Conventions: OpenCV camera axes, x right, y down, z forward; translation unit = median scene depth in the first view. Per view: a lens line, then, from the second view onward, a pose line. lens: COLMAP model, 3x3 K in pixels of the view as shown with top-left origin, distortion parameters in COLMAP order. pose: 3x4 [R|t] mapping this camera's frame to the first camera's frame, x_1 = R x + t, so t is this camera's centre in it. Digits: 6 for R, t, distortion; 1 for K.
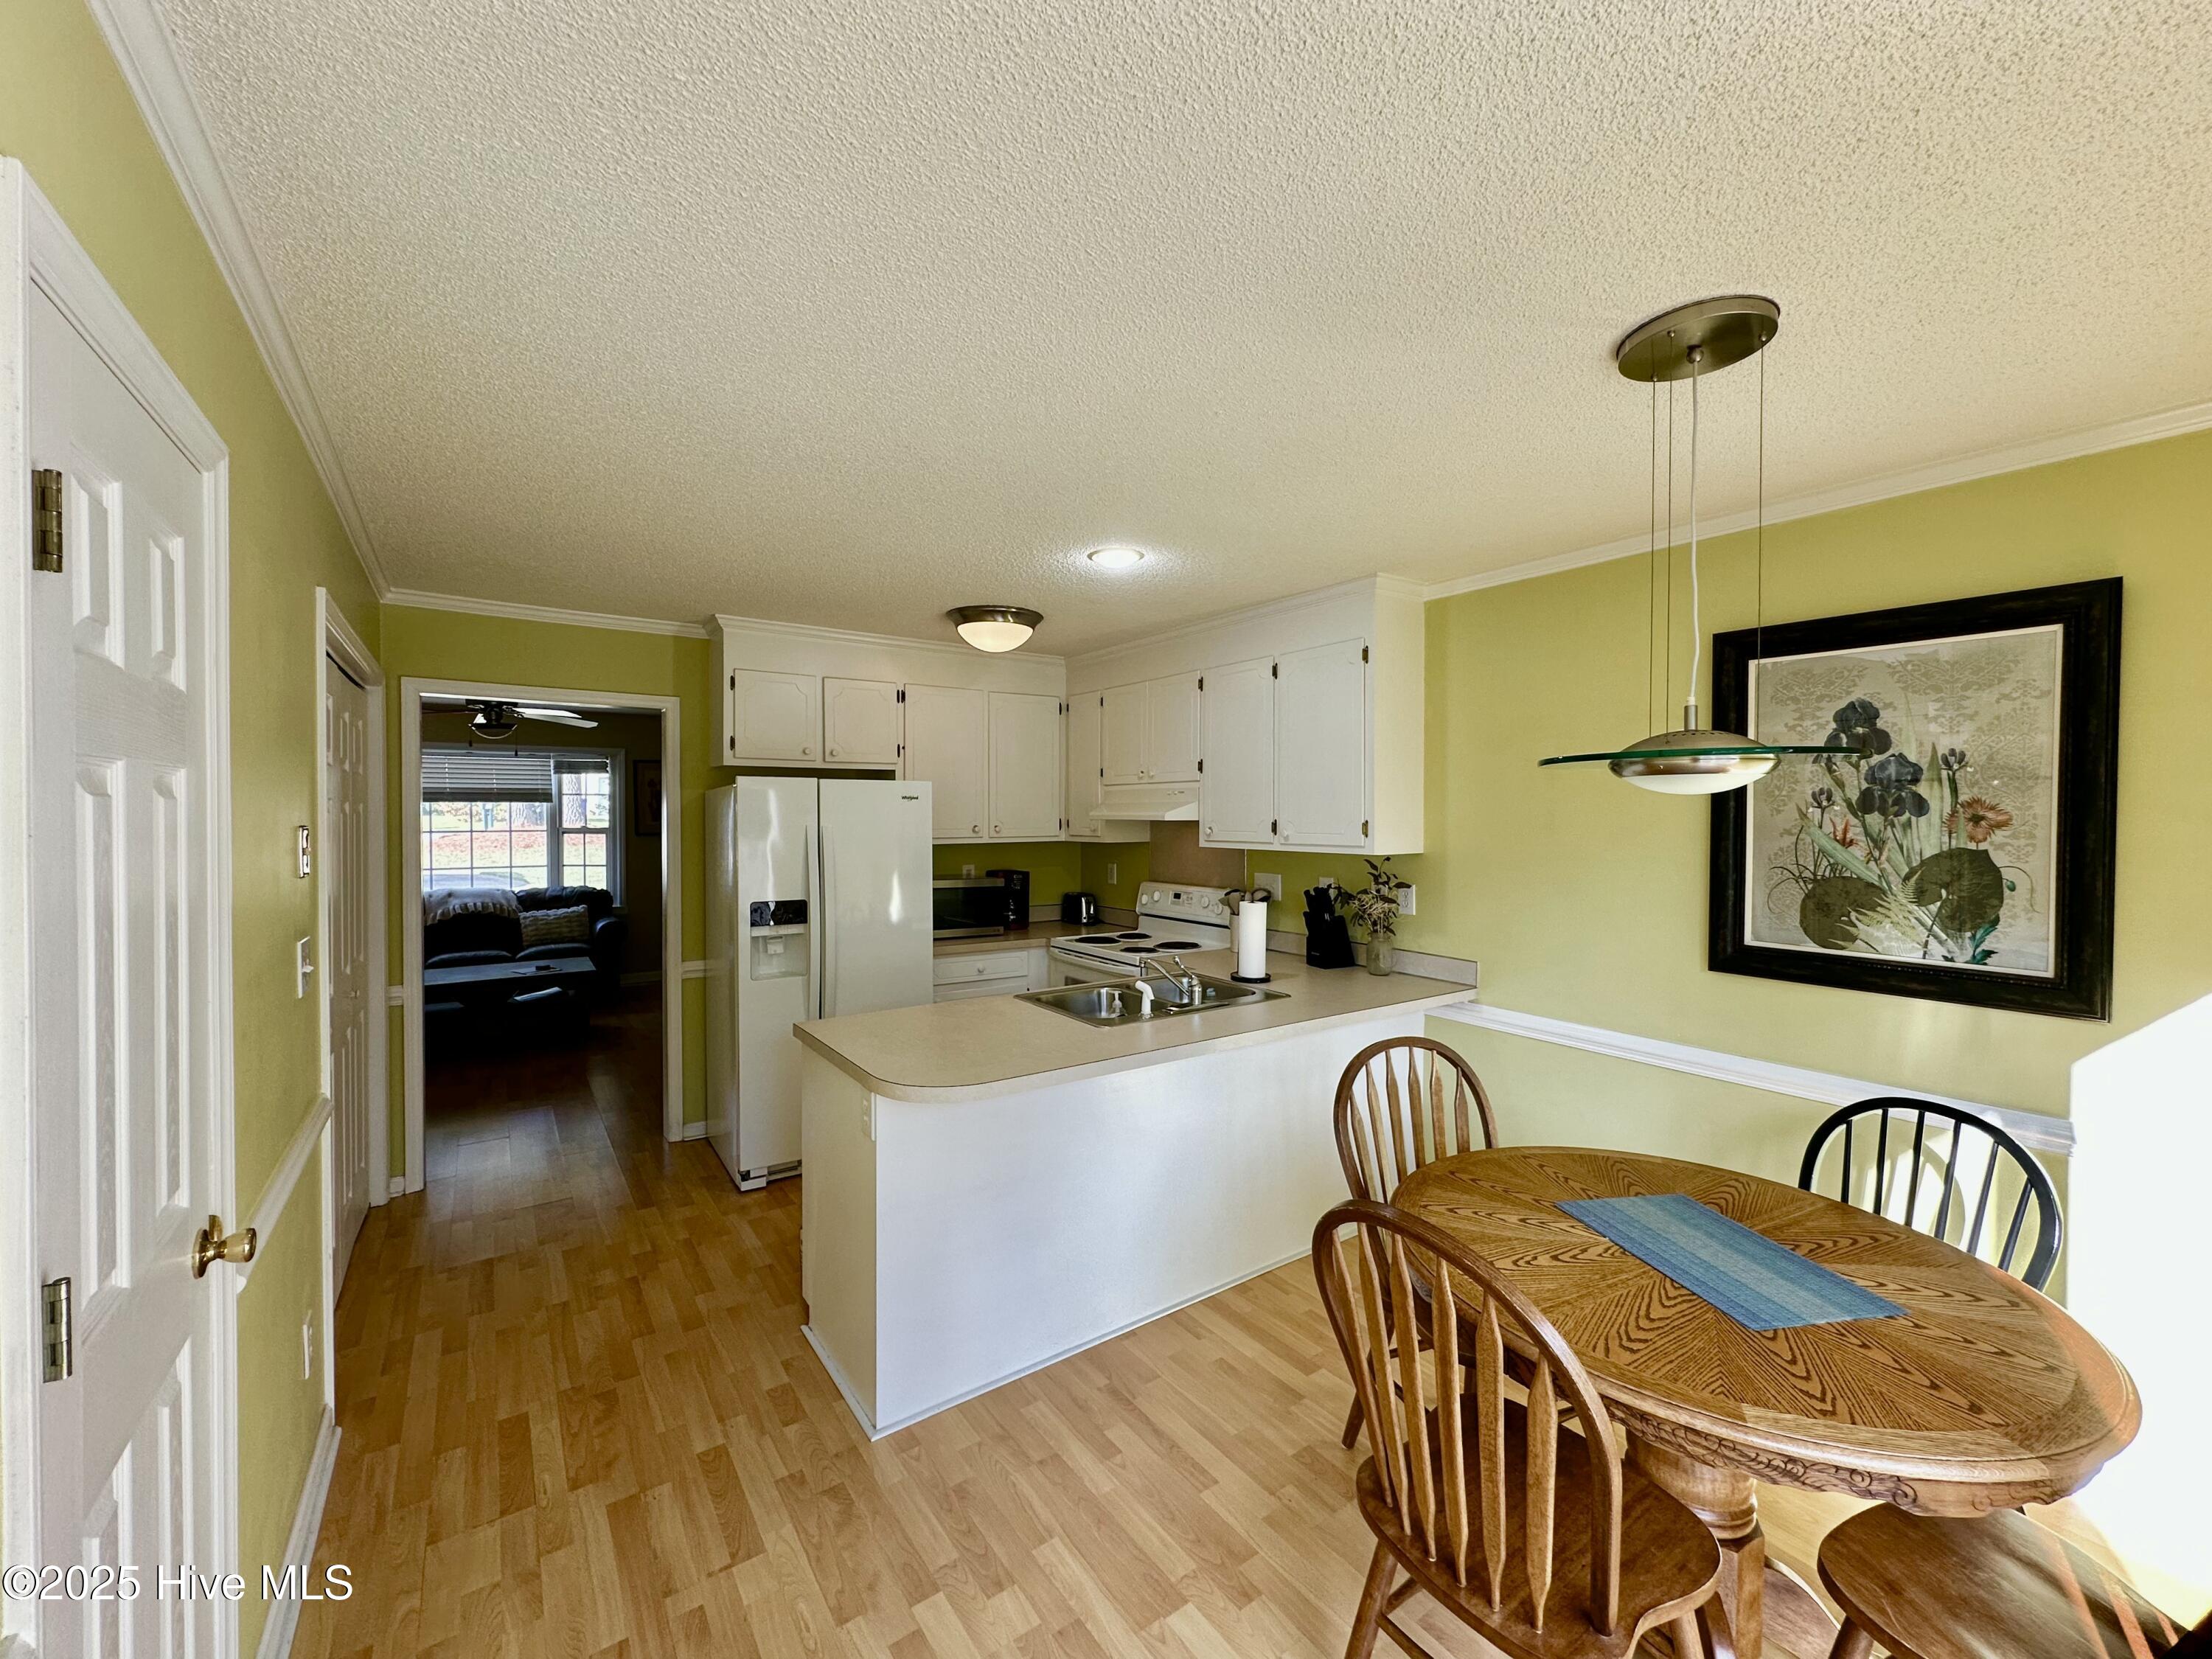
lens RADIAL K [[877.8, 0, 1106.6], [0, 877.8, 833.2], [0, 0, 1]] dist [0.000637, 0.000252]
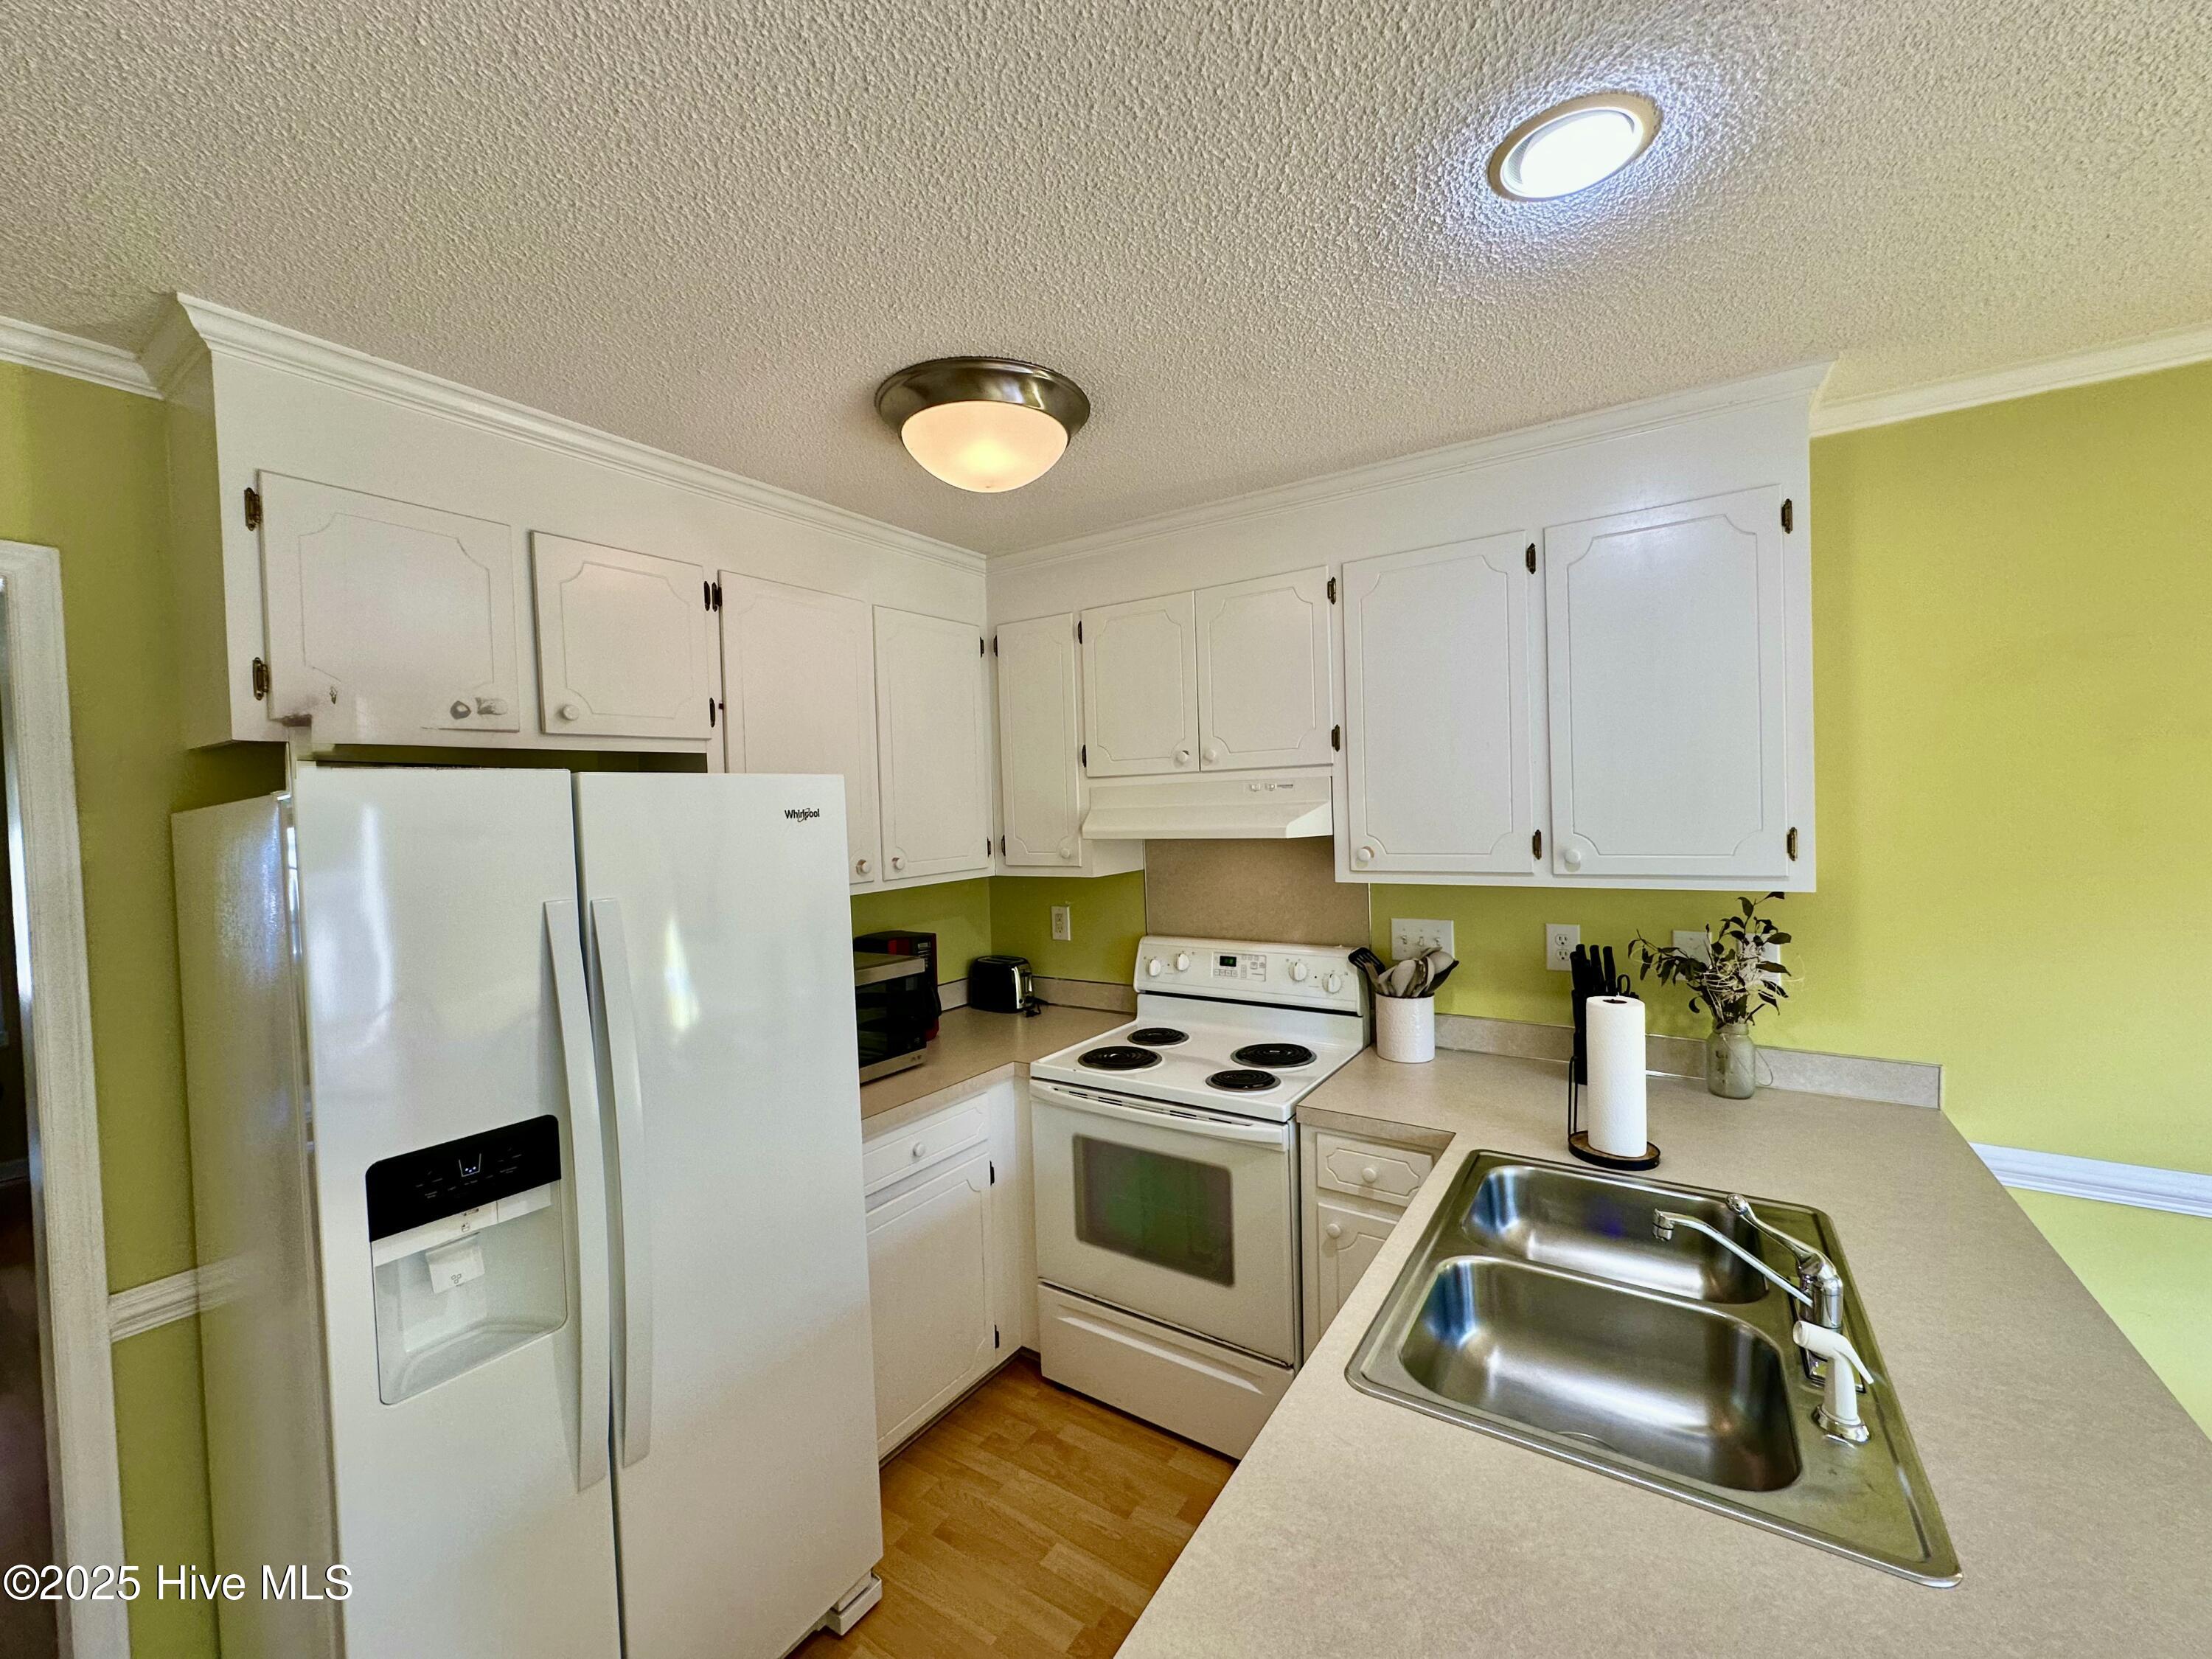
lens RADIAL K [[877.8, 0, 1102.7], [0, 877.8, 831.8], [0, 0, 1]] dist [0.000637, 0.000252]
pose [[0.932439, -0.042157, 0.358860, -0.213670], [0.041526, 0.999093, 0.009472, -0.025808], [-0.358934, 0.006070, 0.933343, 0.488994]]
